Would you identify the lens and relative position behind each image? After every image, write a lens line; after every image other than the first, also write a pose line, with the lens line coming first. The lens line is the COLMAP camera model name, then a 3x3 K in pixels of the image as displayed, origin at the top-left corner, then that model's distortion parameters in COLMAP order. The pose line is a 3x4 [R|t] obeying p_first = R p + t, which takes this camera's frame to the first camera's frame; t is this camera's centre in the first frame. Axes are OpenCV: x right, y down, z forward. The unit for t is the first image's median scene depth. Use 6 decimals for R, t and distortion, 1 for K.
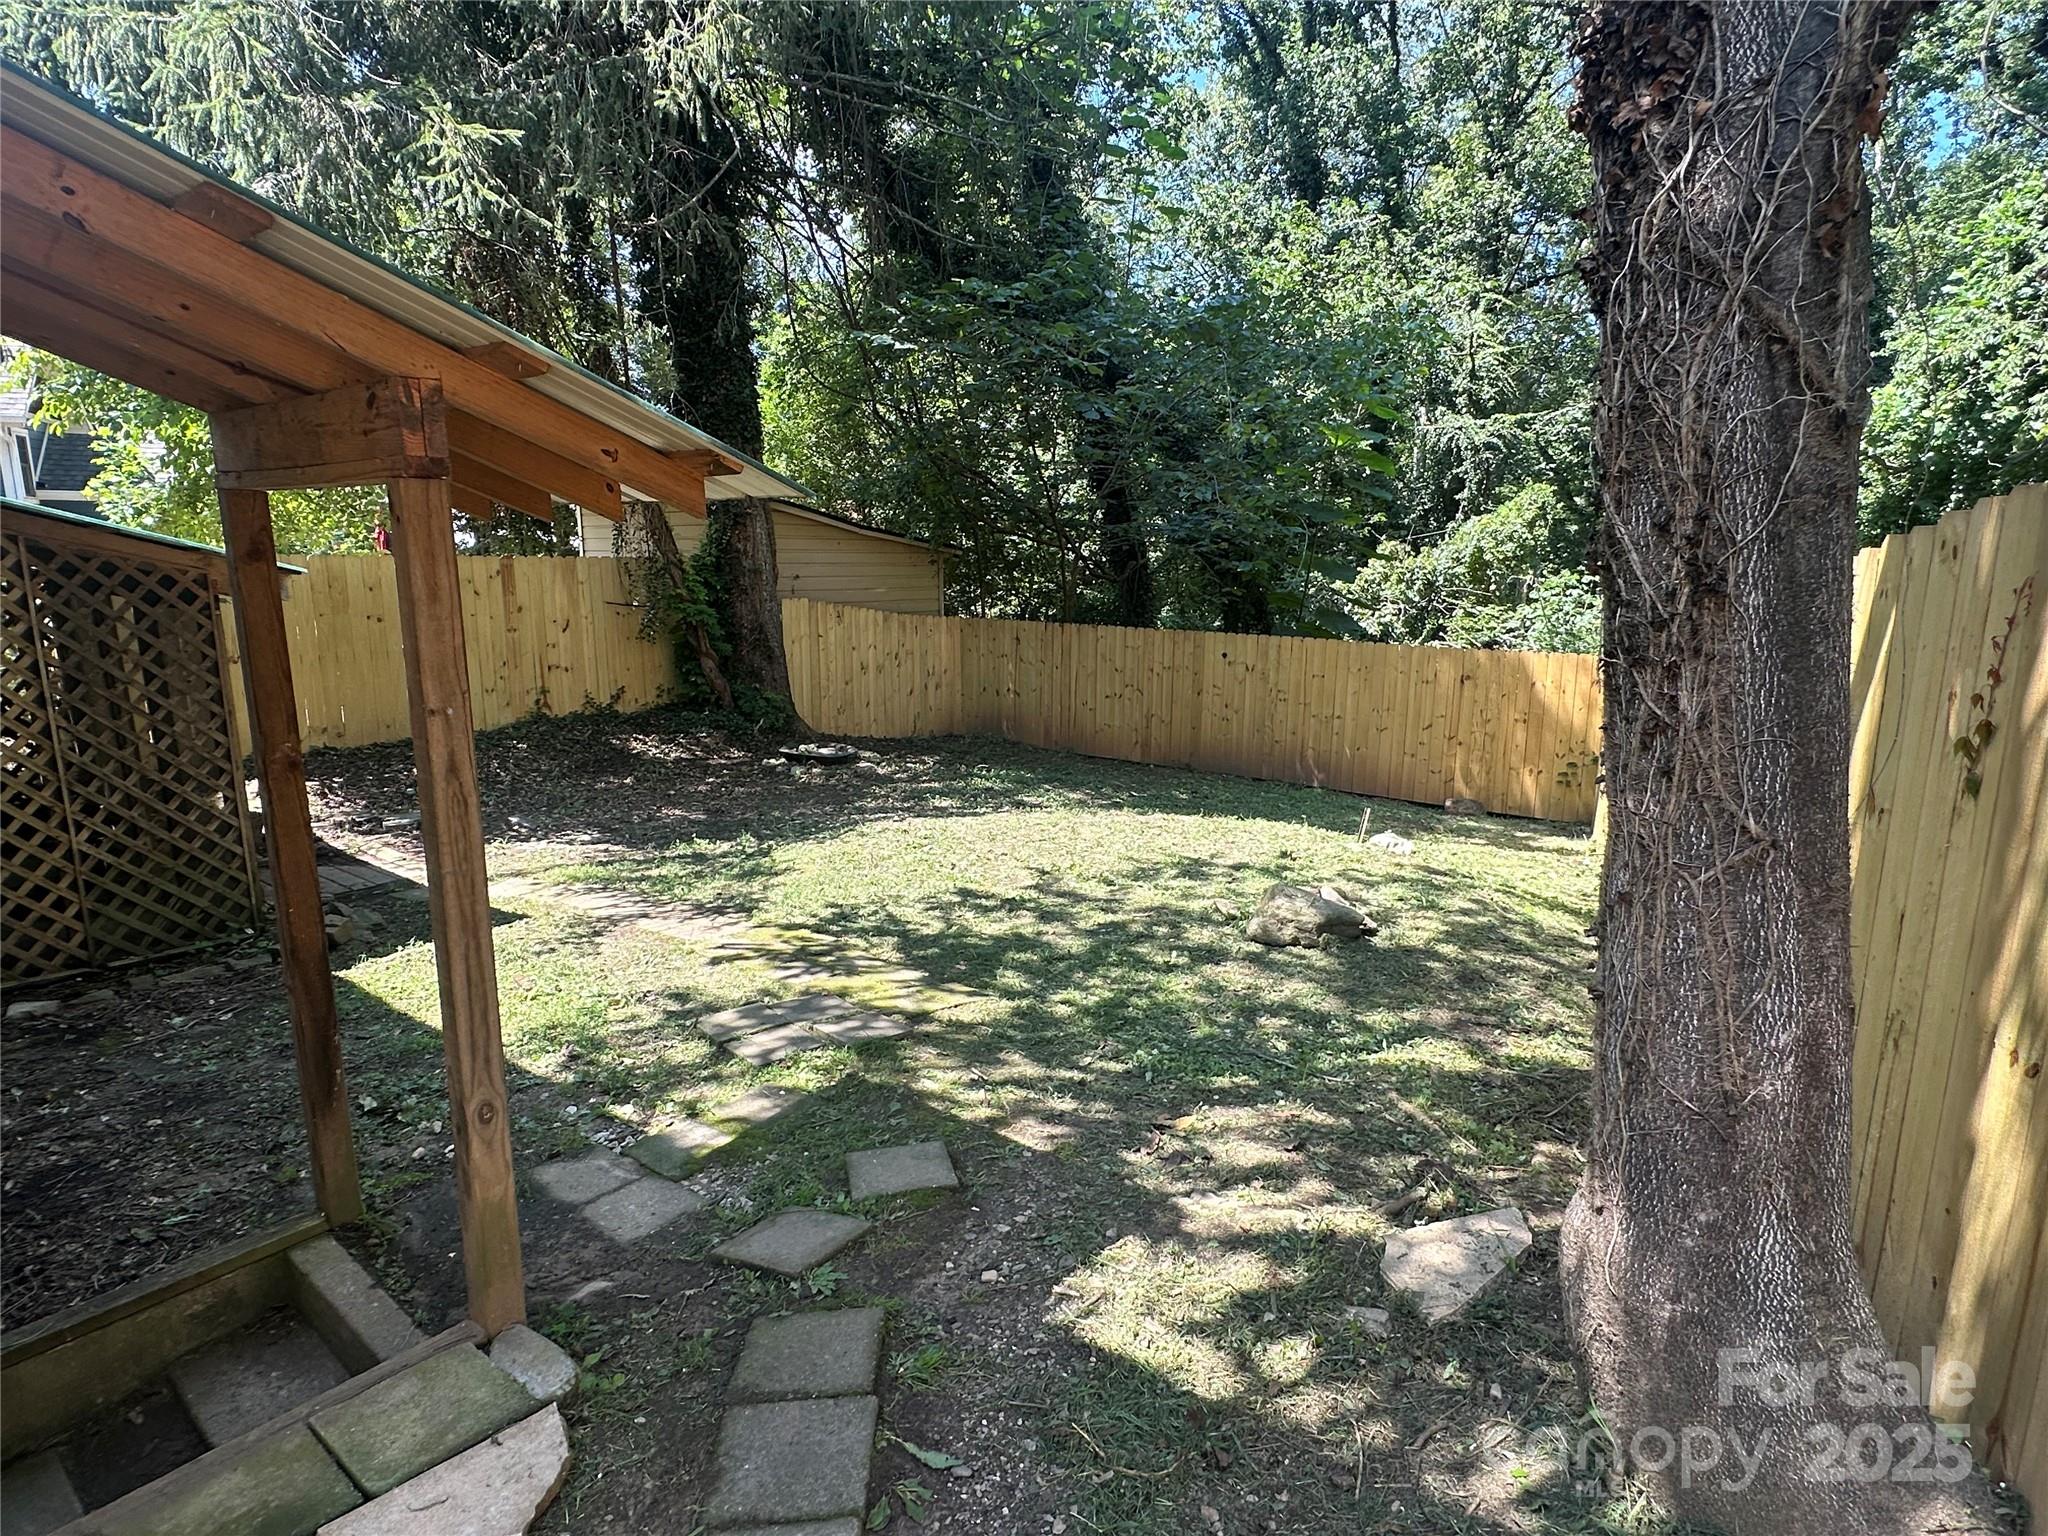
lens RADIAL K [[1082.3, 0, 1020.5], [0, 1082.3, 768.8], [0, 0, 1]] dist [-0.002504, 0.000004]
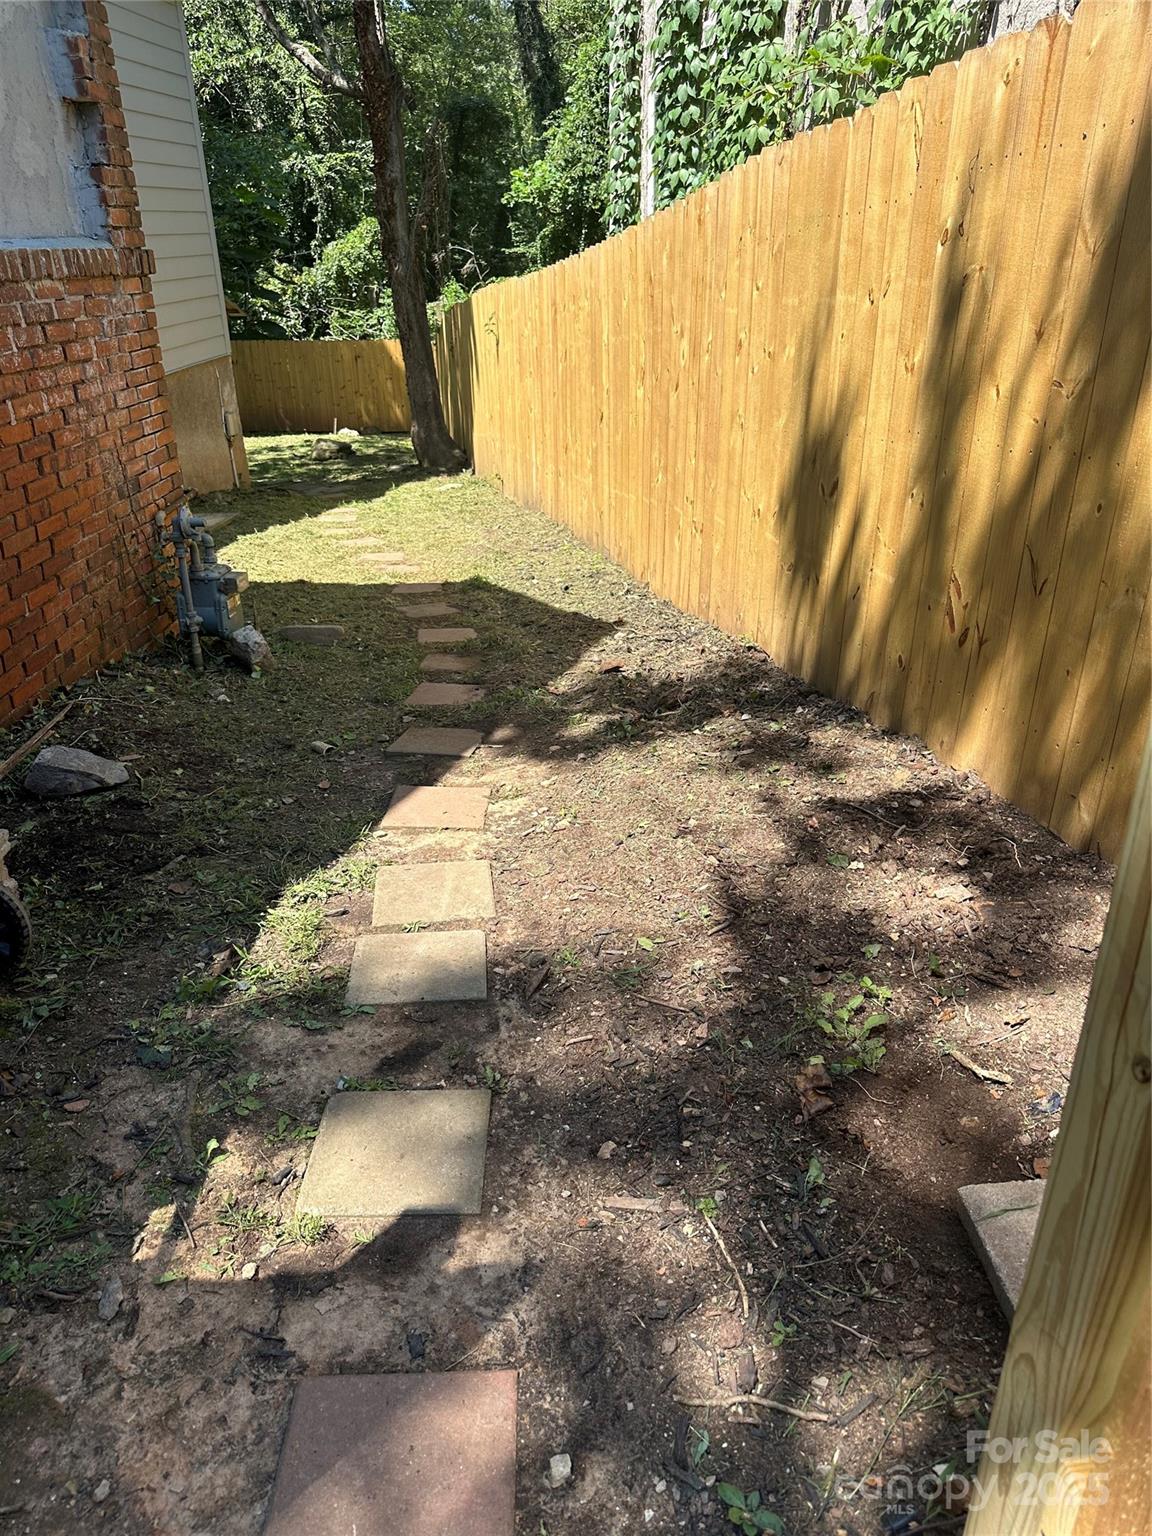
lens RADIAL K [[1062.1, 0, 576.0], [0, 1062.1, 768.0], [0, 0, 1]] dist [-0.000554, -0.003771]
pose [[0.820108, -0.273451, 0.502641, -0.335950], [0.132183, 0.945197, 0.298546, 0.075559], [-0.556733, -0.178400, 0.811309, -0.699856]]
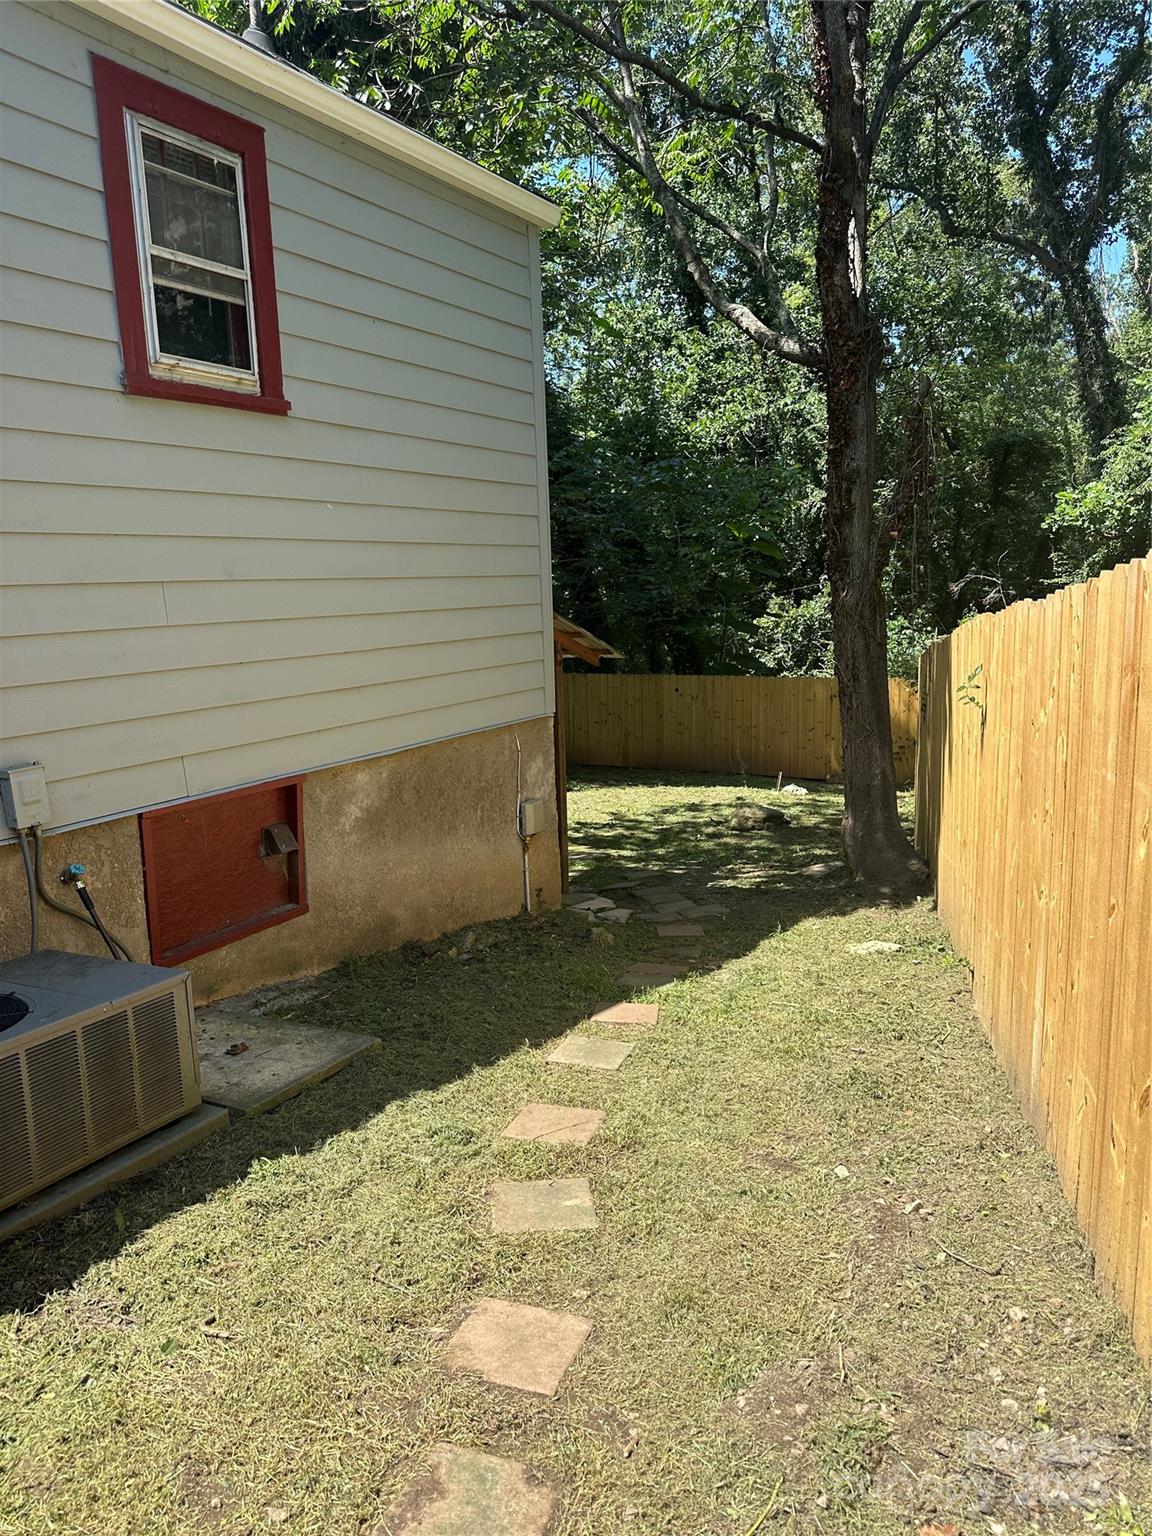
lens RADIAL K [[1055.9, 0, 581.7], [0, 1055.9, 779.6], [0, 0, 1]] dist [0.138330, -0.227019]
pose [[0.988480, -0.062507, 0.137844, -0.145827], [0.065344, 0.997732, -0.016151, 0.032216], [-0.136522, 0.024972, 0.990322, -0.408916]]
